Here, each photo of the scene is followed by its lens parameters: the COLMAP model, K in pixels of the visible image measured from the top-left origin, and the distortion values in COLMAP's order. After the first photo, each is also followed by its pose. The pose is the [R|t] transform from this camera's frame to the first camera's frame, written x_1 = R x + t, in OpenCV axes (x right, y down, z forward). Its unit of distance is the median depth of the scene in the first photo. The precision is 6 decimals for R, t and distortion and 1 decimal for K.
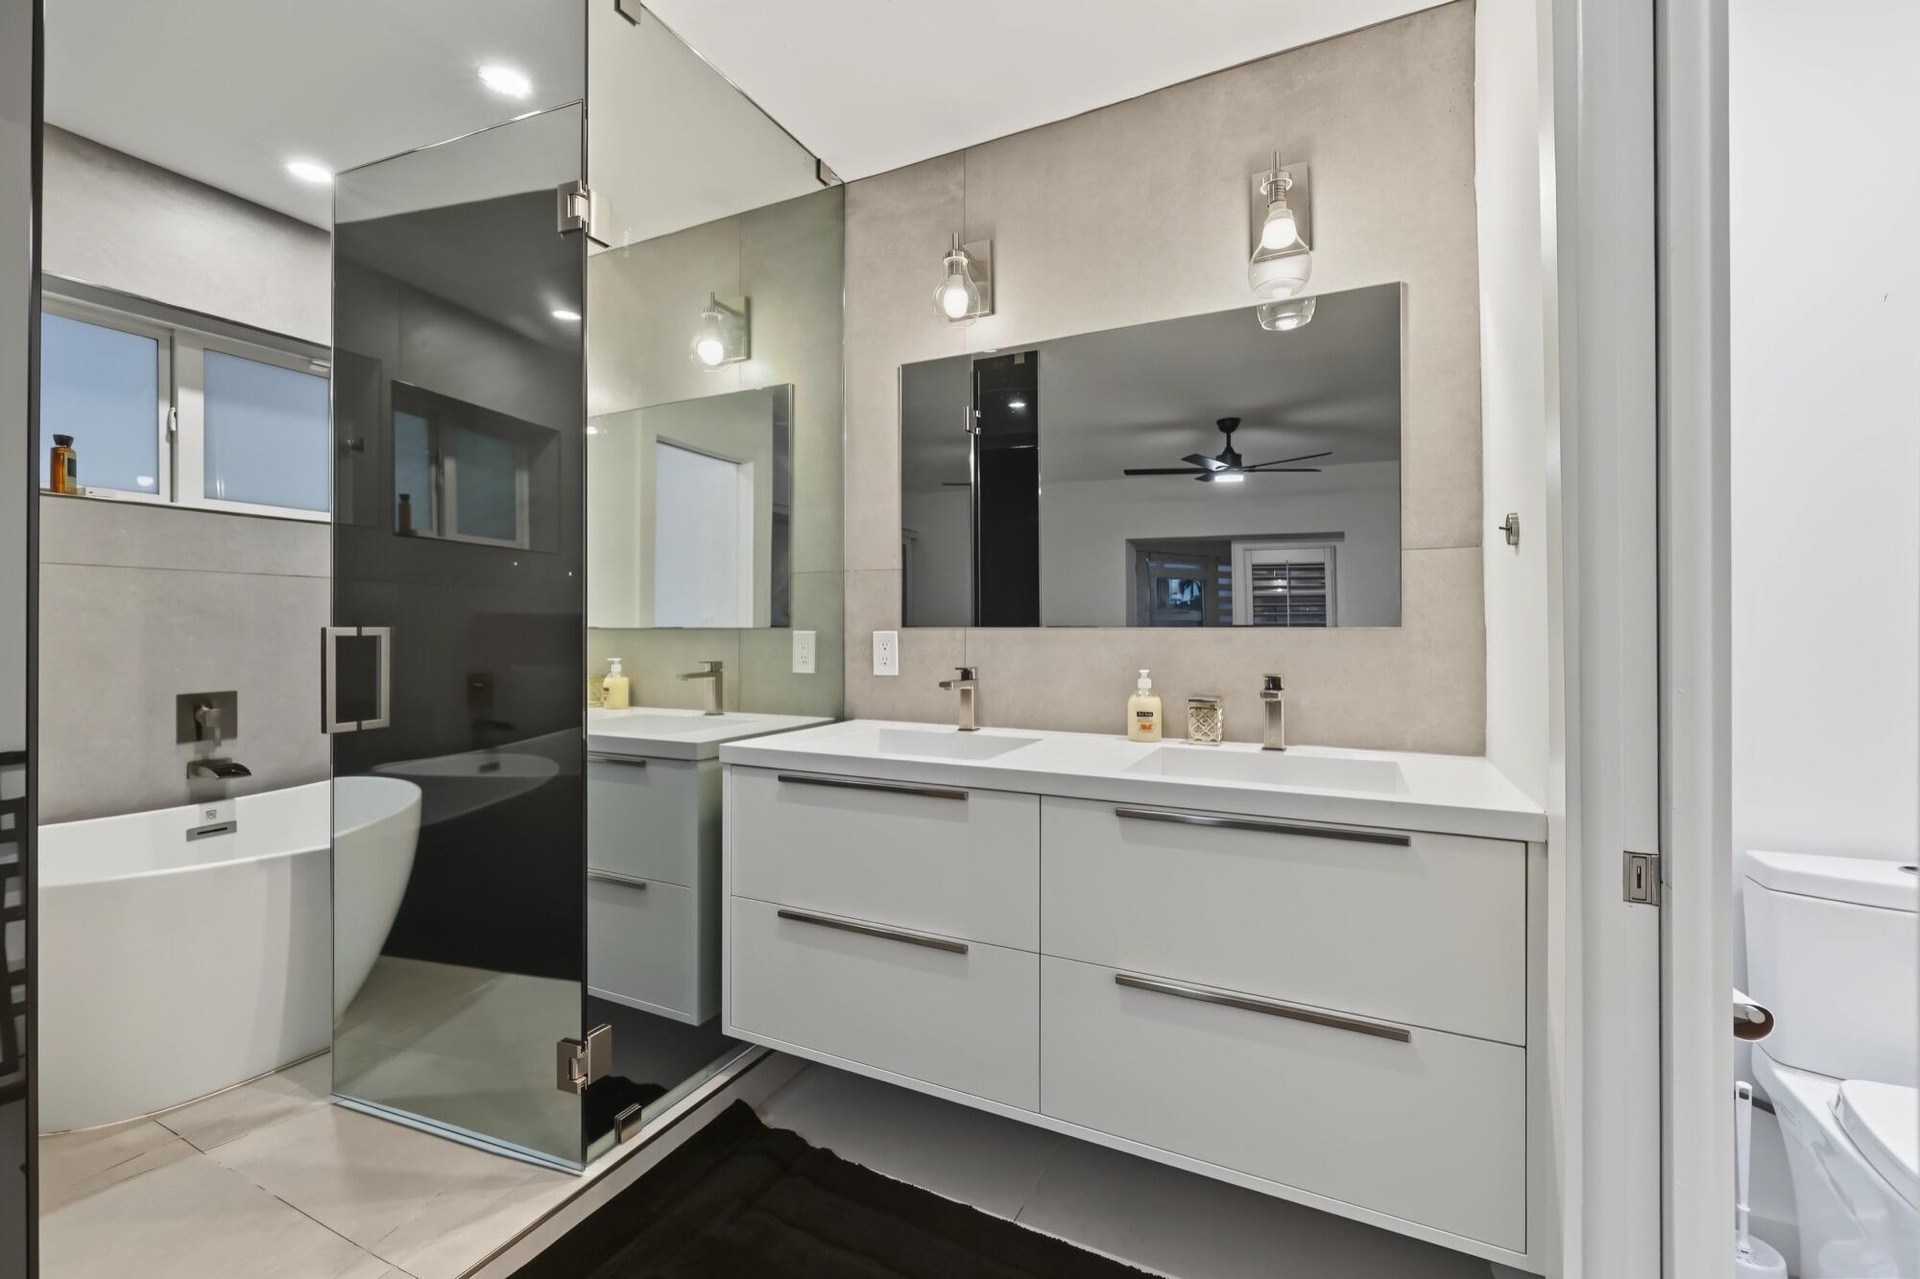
lens RADIAL K [[822.1, 0, 942.6], [0, 822.1, 620.5], [0, 0, 1]] dist [-0.000740, 0.003985]
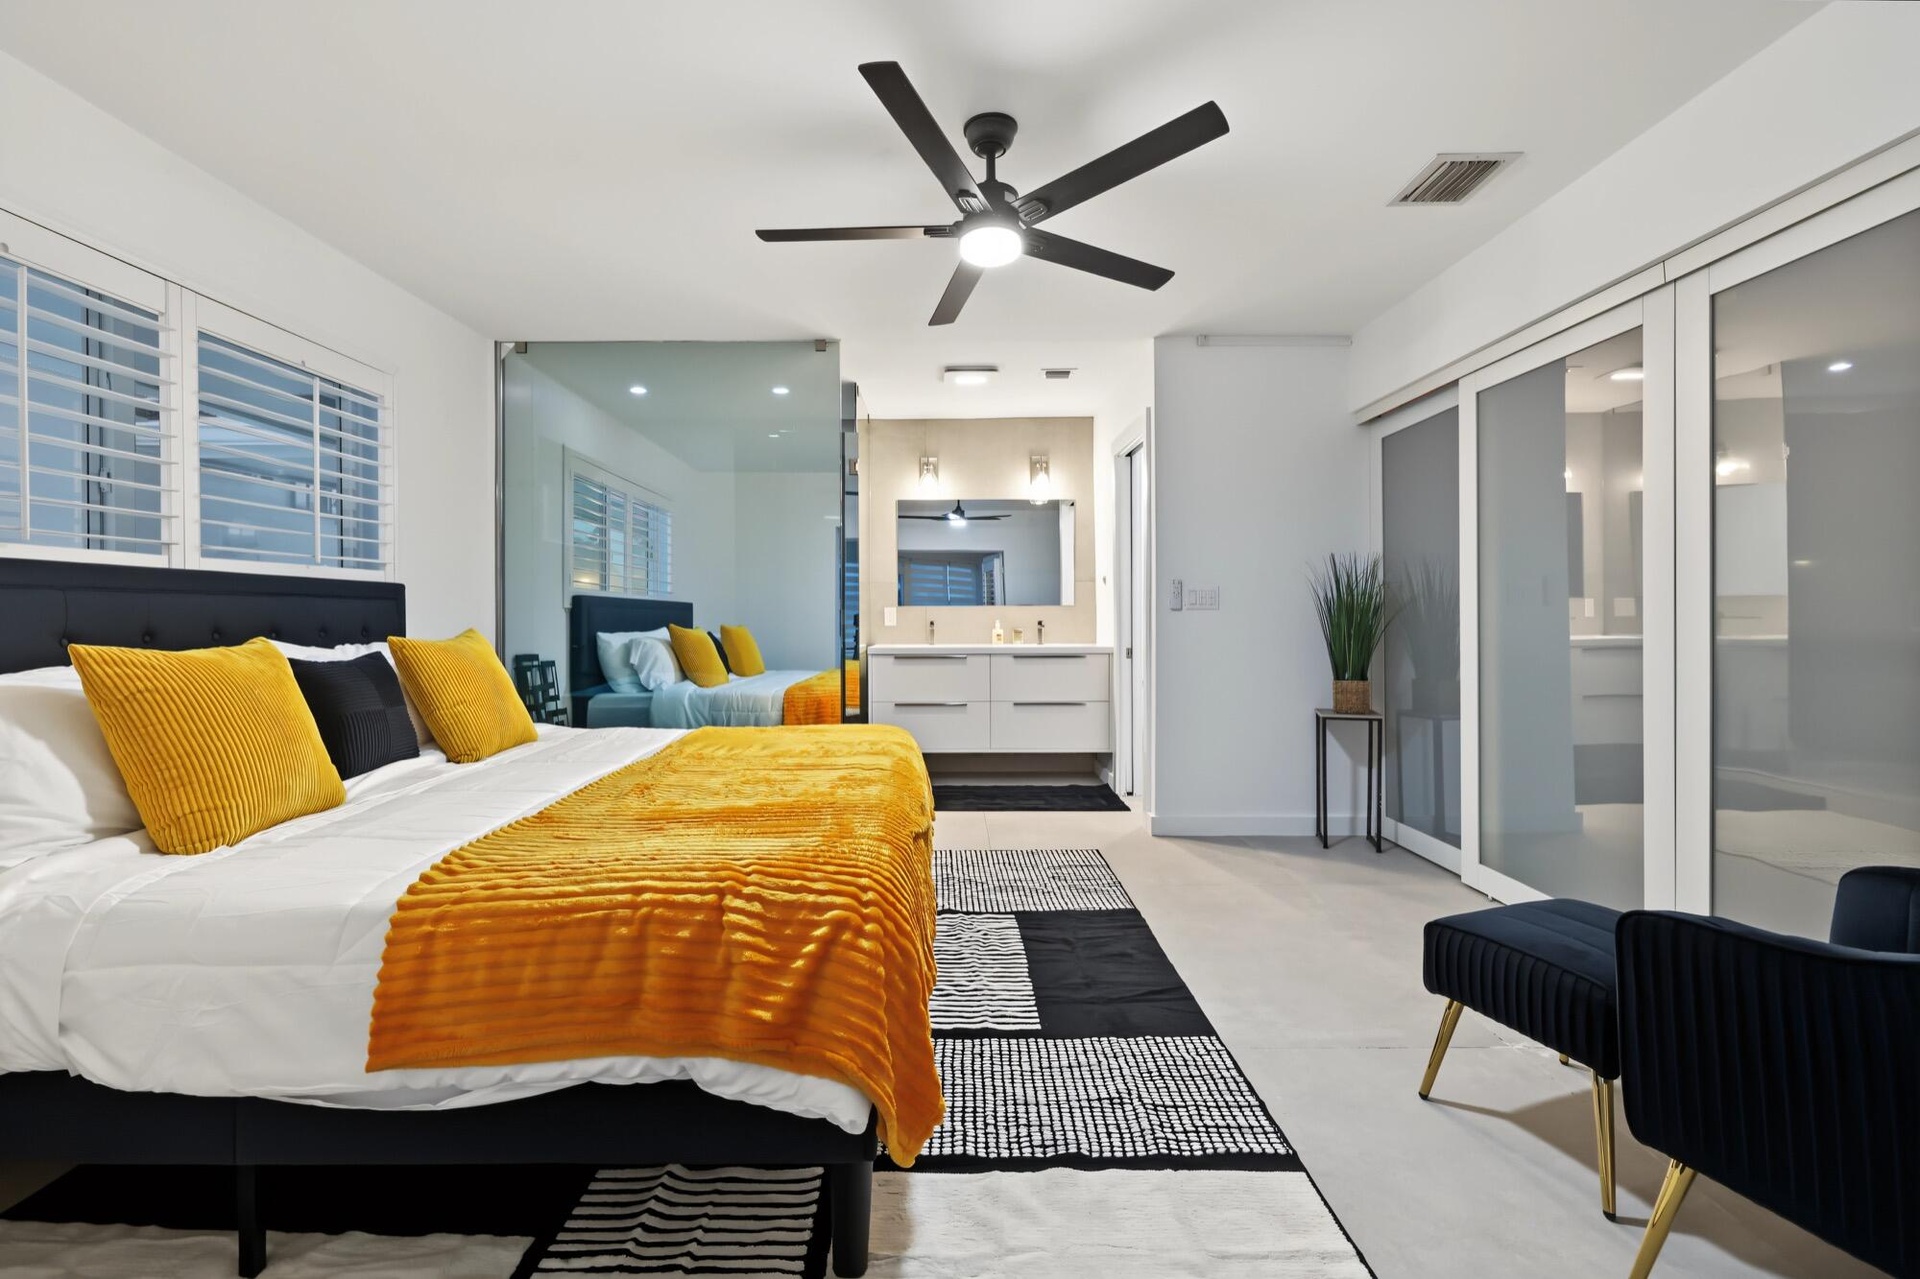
lens RADIAL K [[807.7, 0, 955.3], [0, 807.7, 619.6], [0, 0, 1]] dist [-0.001192, -0.000073]
pose [[0.894867, -0.008857, 0.446245, -0.921548], [0.000572, 0.999825, 0.018696, 0.003748], [-0.446333, -0.016475, 0.894715, -1.176678]]
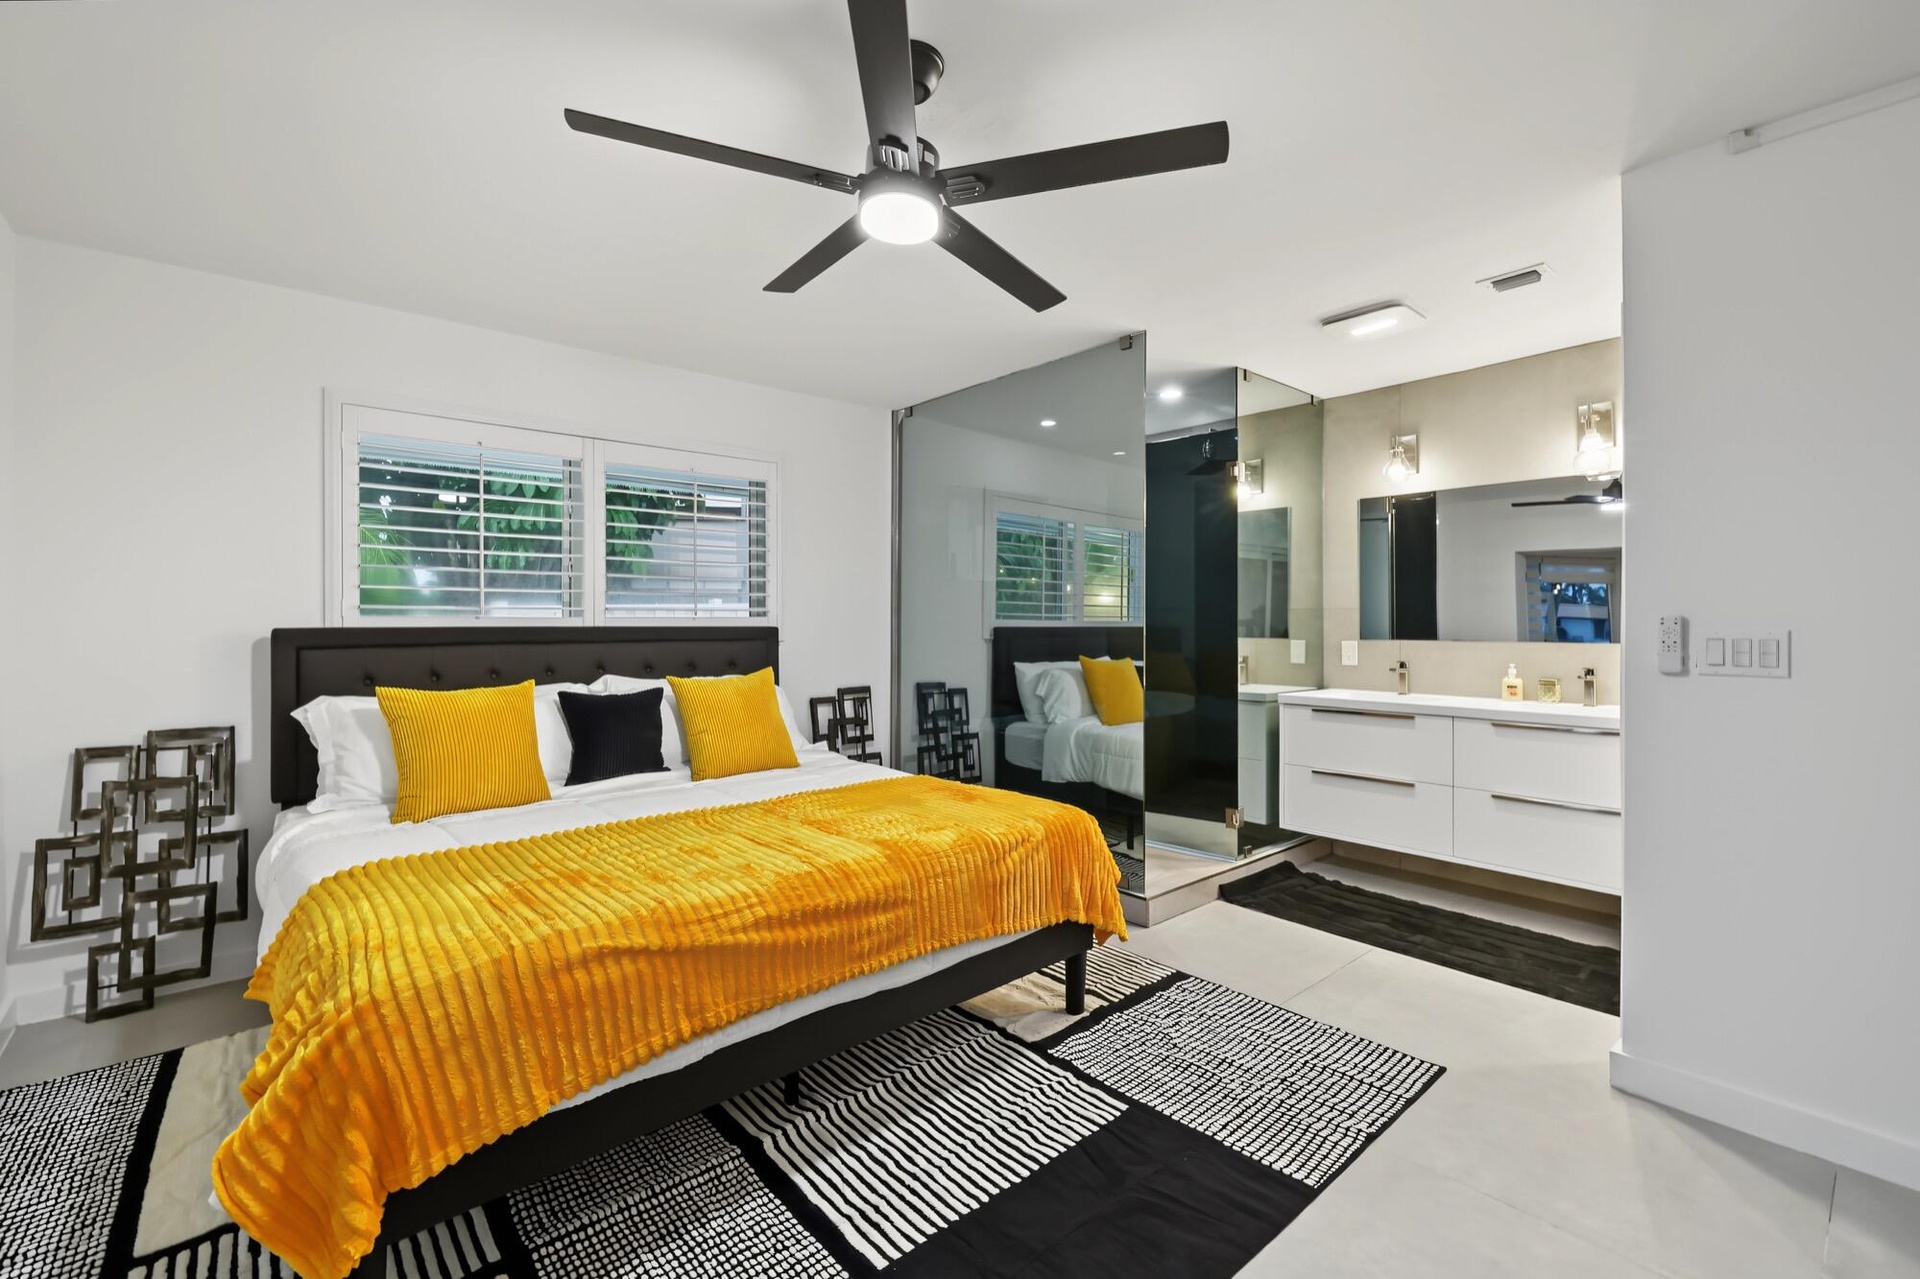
lens RADIAL K [[822.1, 0, 942.6], [0, 822.1, 620.5], [0, 0, 1]] dist [-0.000740, 0.003985]
pose [[0.921113, -0.003011, -0.389284, -0.184322], [0.006300, 0.999954, 0.007173, -0.050836], [0.389245, -0.009060, 0.921090, -1.024822]]
